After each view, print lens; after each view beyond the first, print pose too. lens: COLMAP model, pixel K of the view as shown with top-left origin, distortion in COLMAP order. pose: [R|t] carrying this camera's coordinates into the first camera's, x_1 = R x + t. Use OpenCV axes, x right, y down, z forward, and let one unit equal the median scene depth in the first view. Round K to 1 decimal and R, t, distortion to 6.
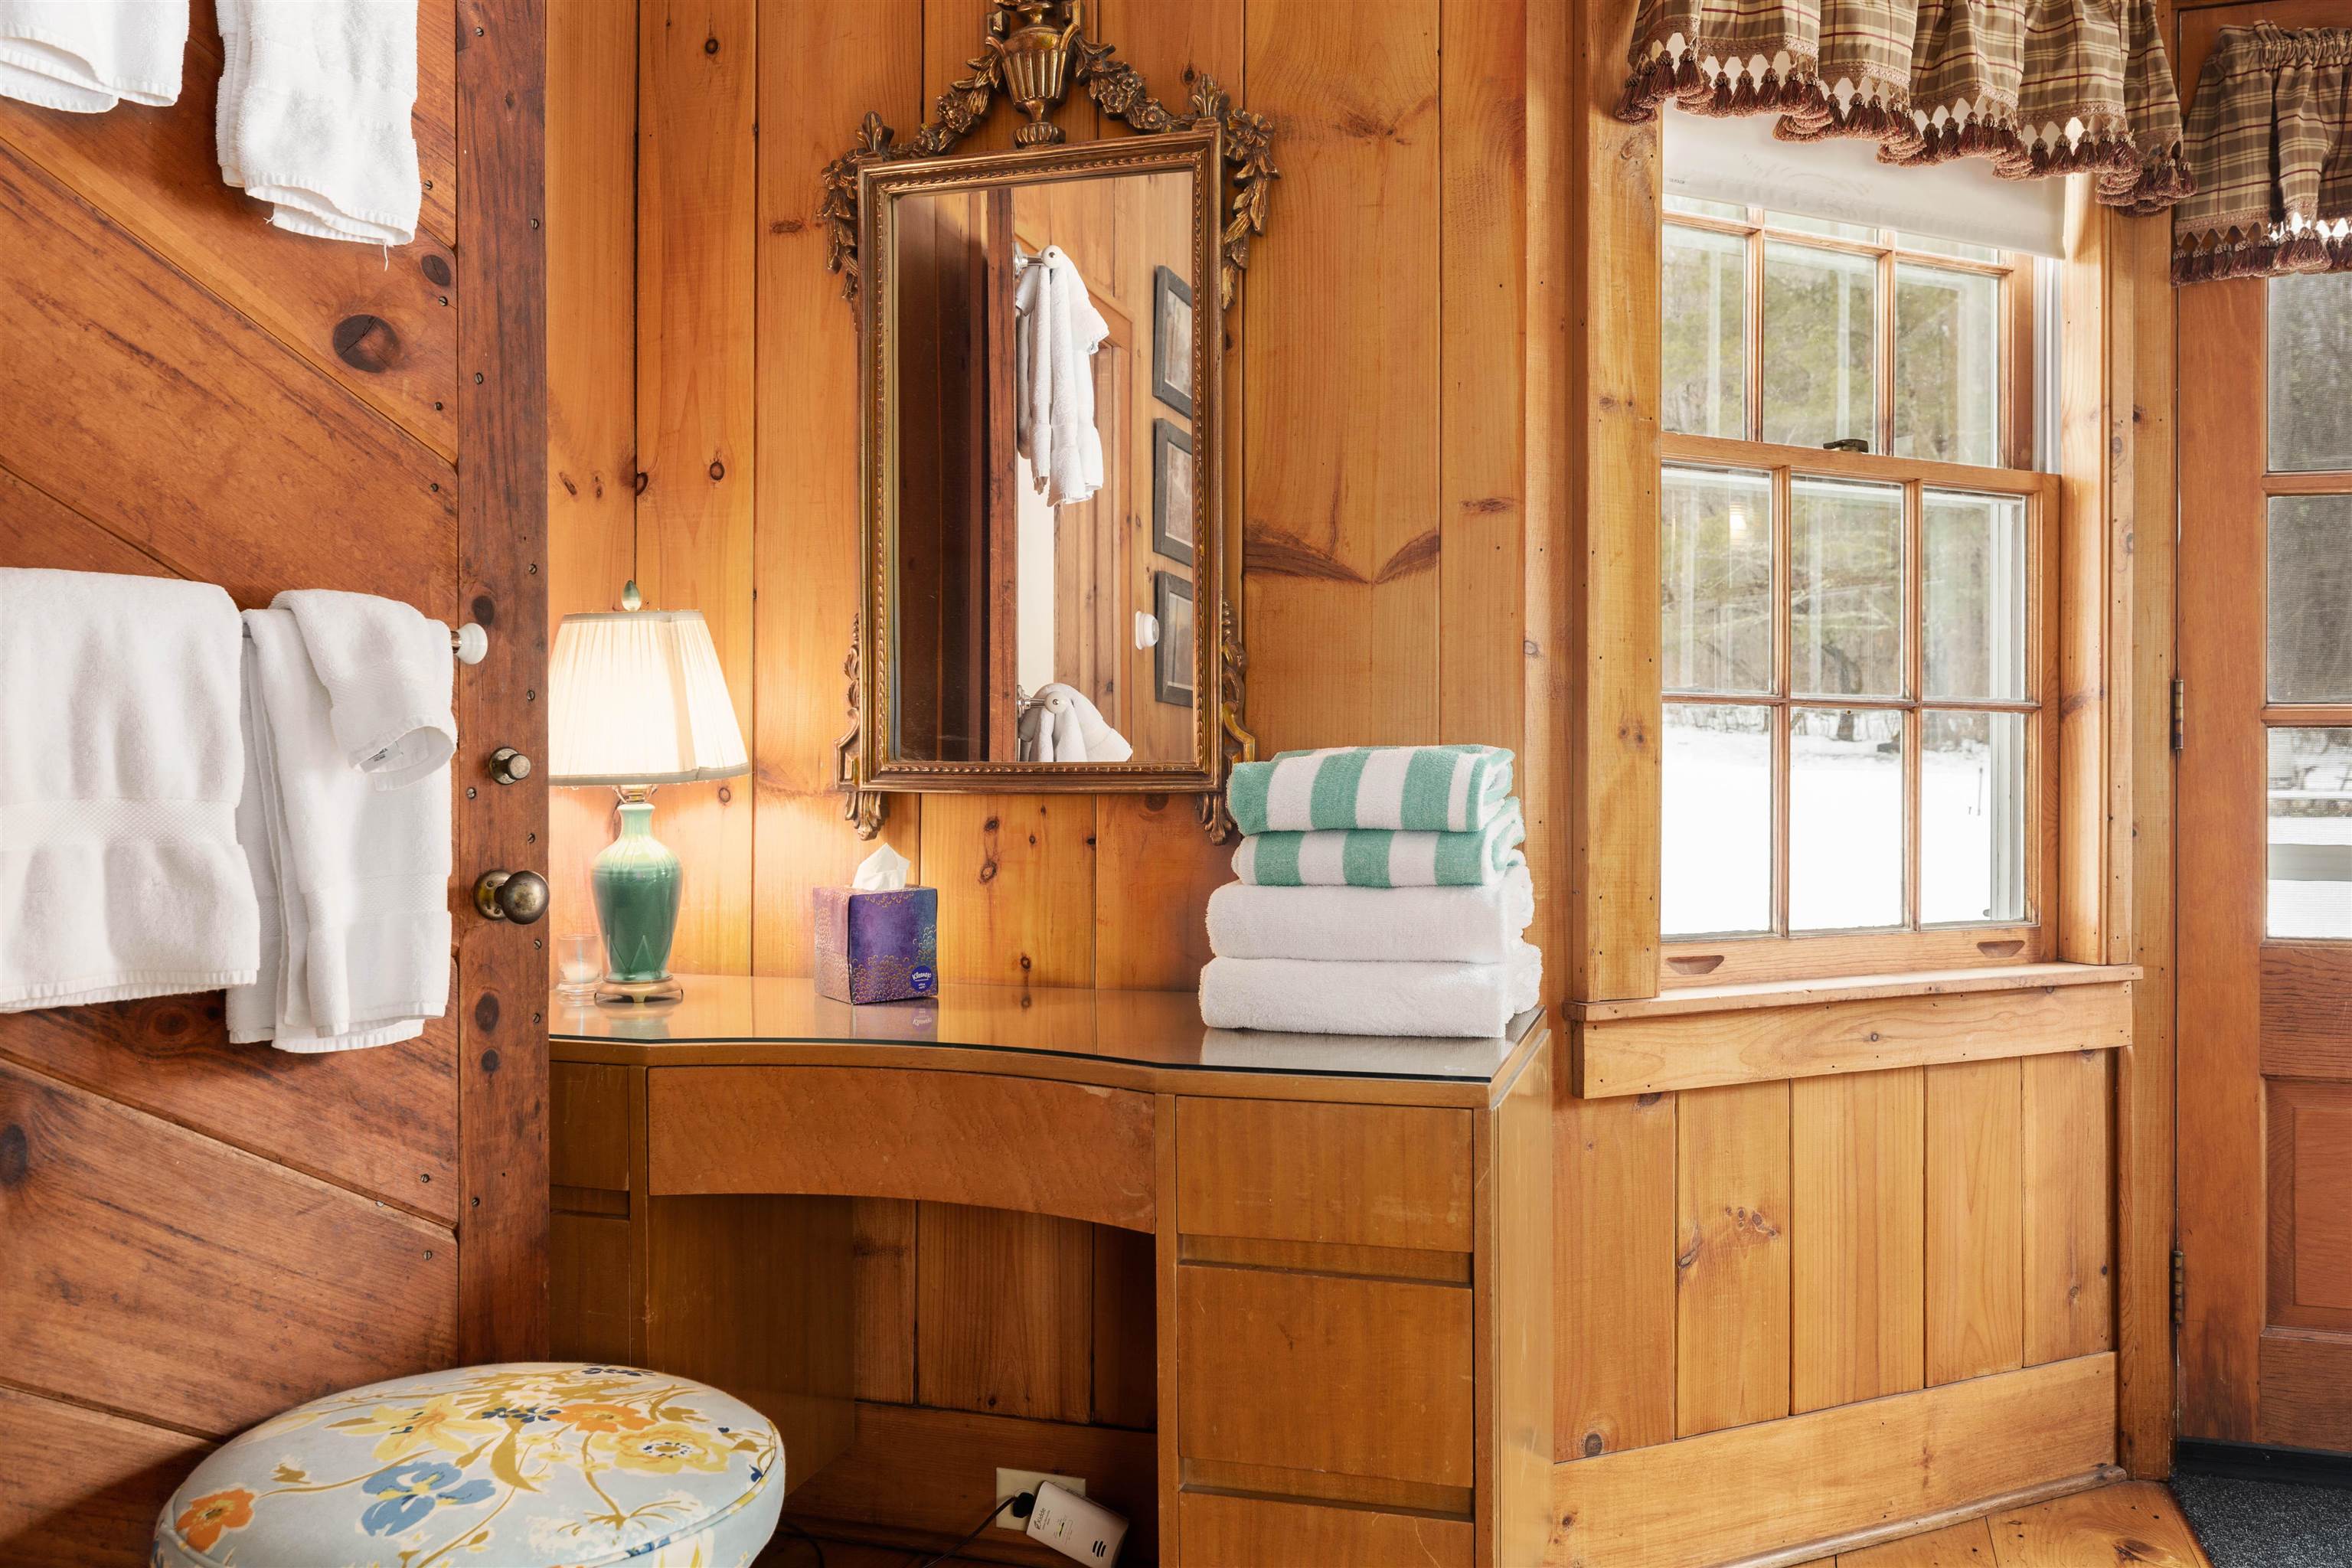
lens RADIAL K [[1959.0, 0, 1176.0], [0, 1959.0, 763.8], [0, 0, 1]] dist [-0.002130, 0.005352]
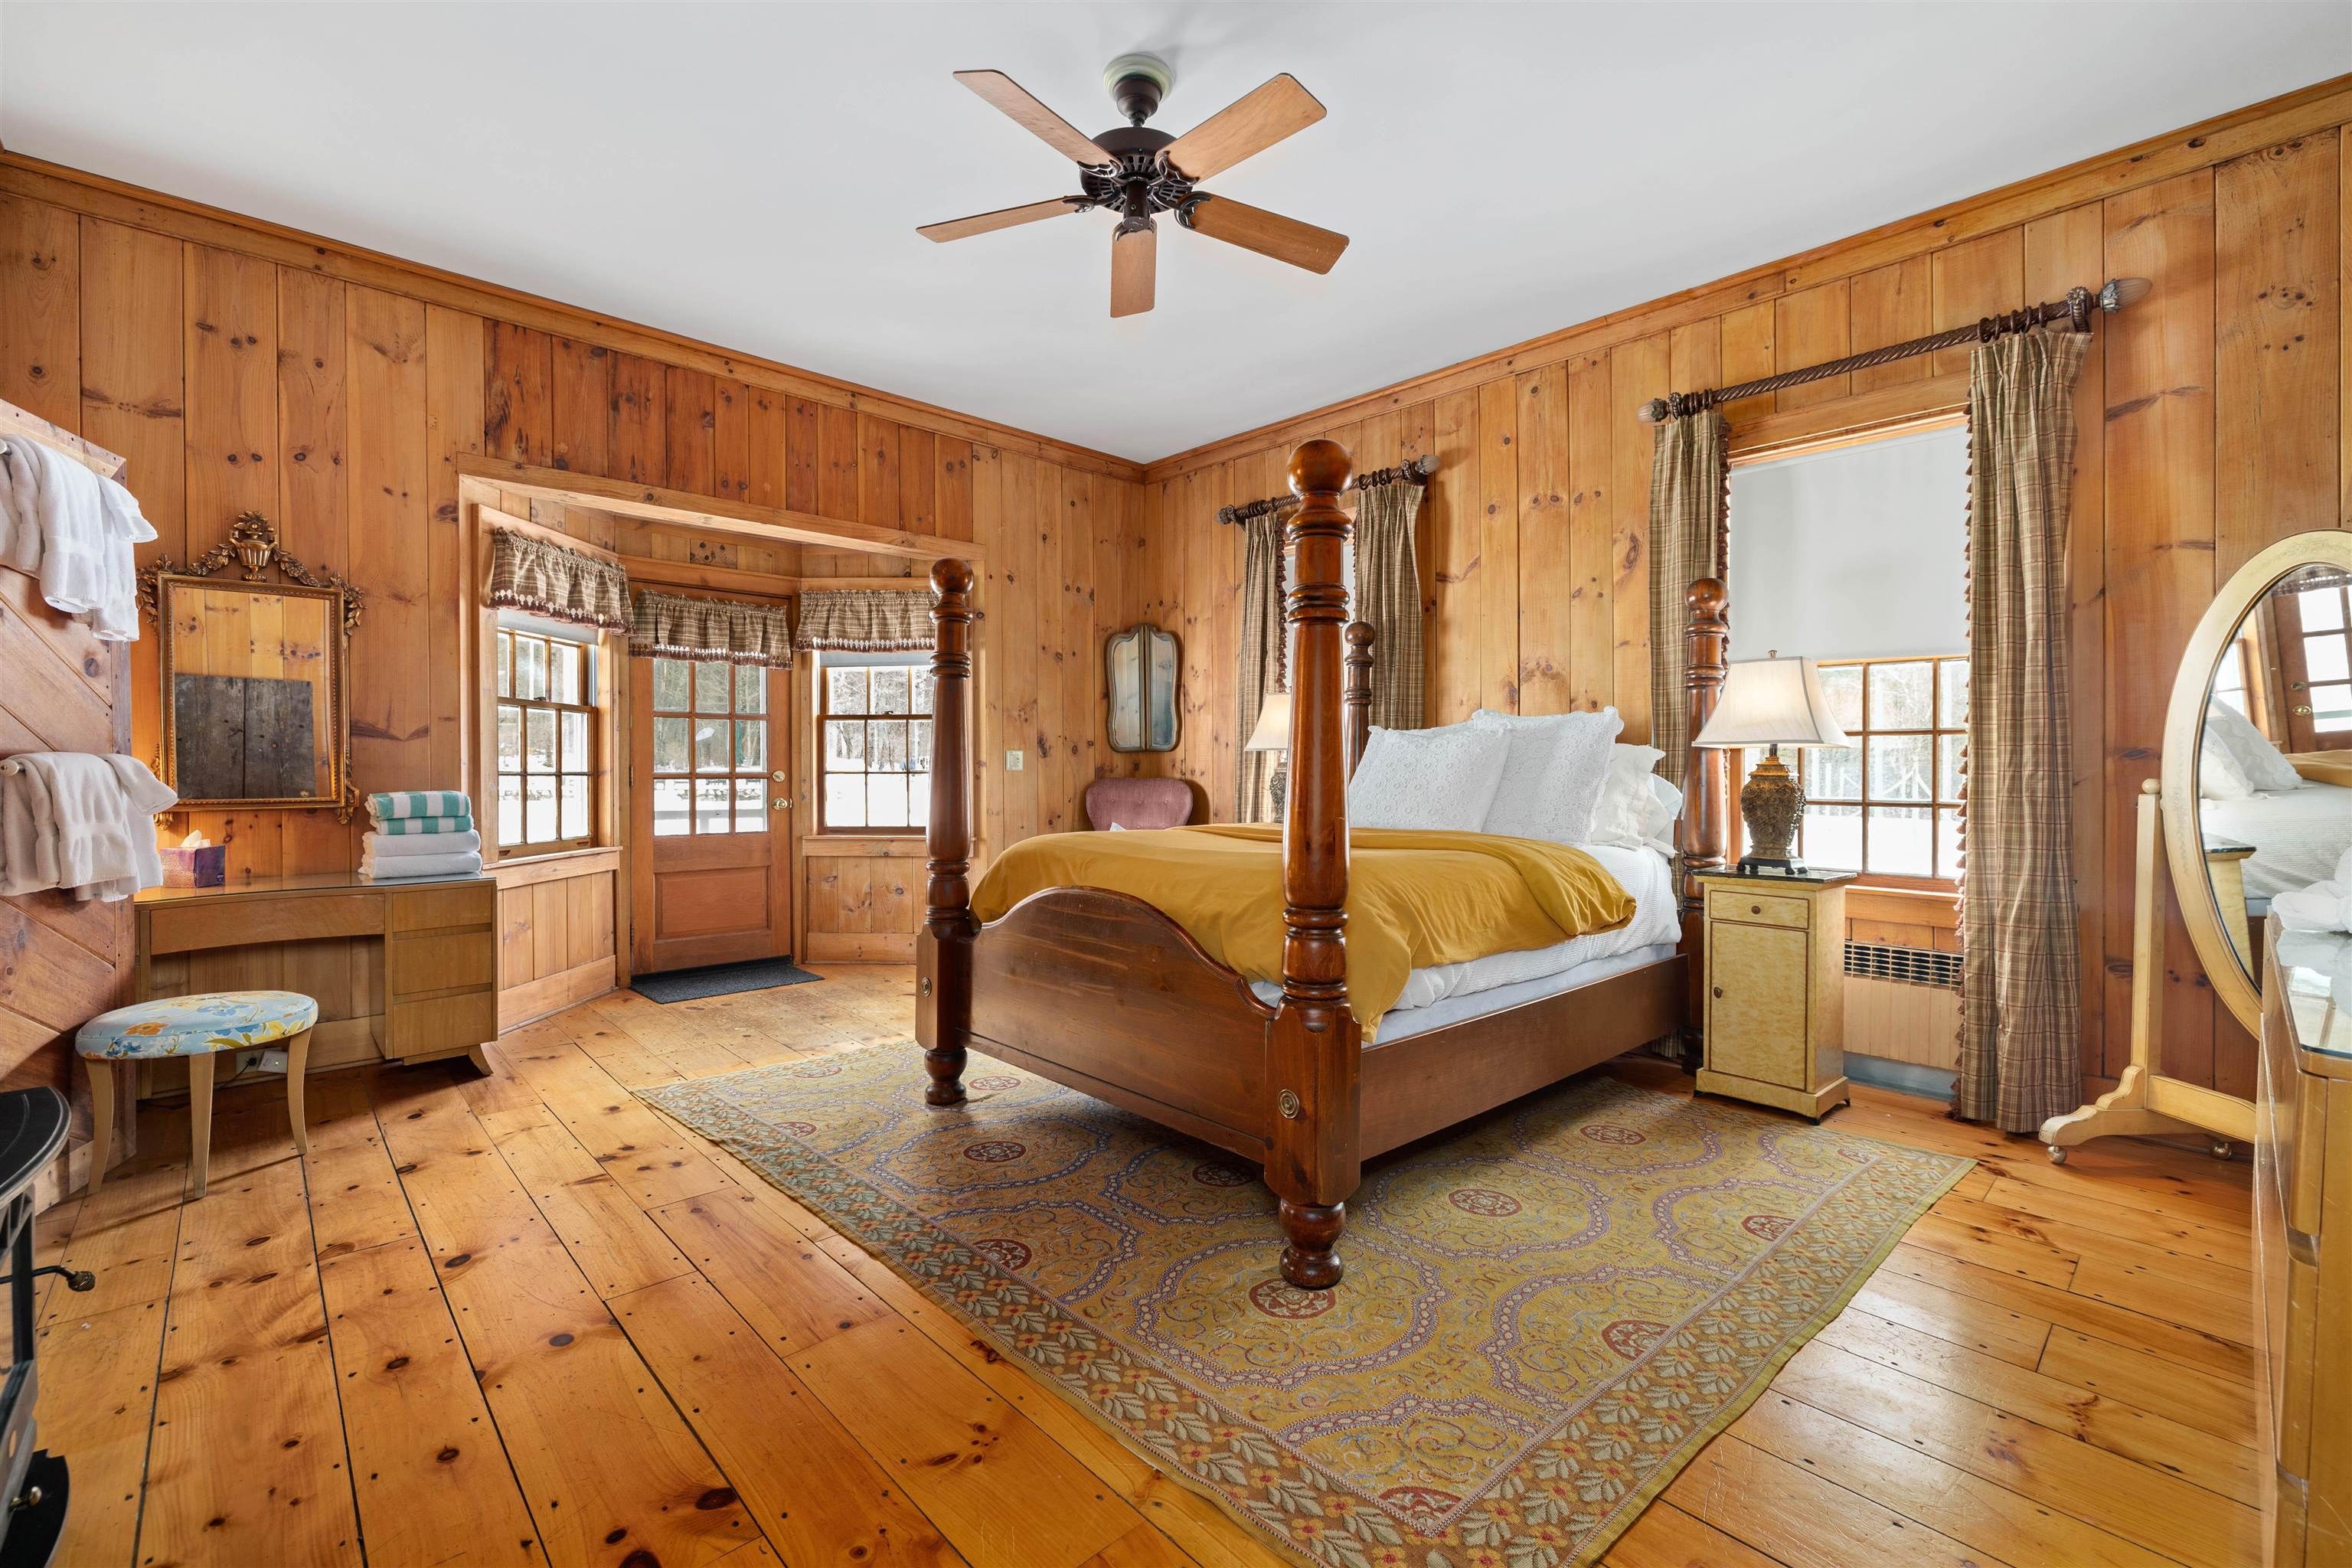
lens RADIAL K [[1024.6, 0, 1174.6], [0, 1024.6, 768.0], [0, 0, 1]] dist [0.001647, -0.000217]
pose [[0.489908, -0.002343, 0.871771, -0.719448], [0.003132, 0.999995, 0.000927, -0.042988], [-0.871769, 0.002276, 0.489912, -0.893142]]
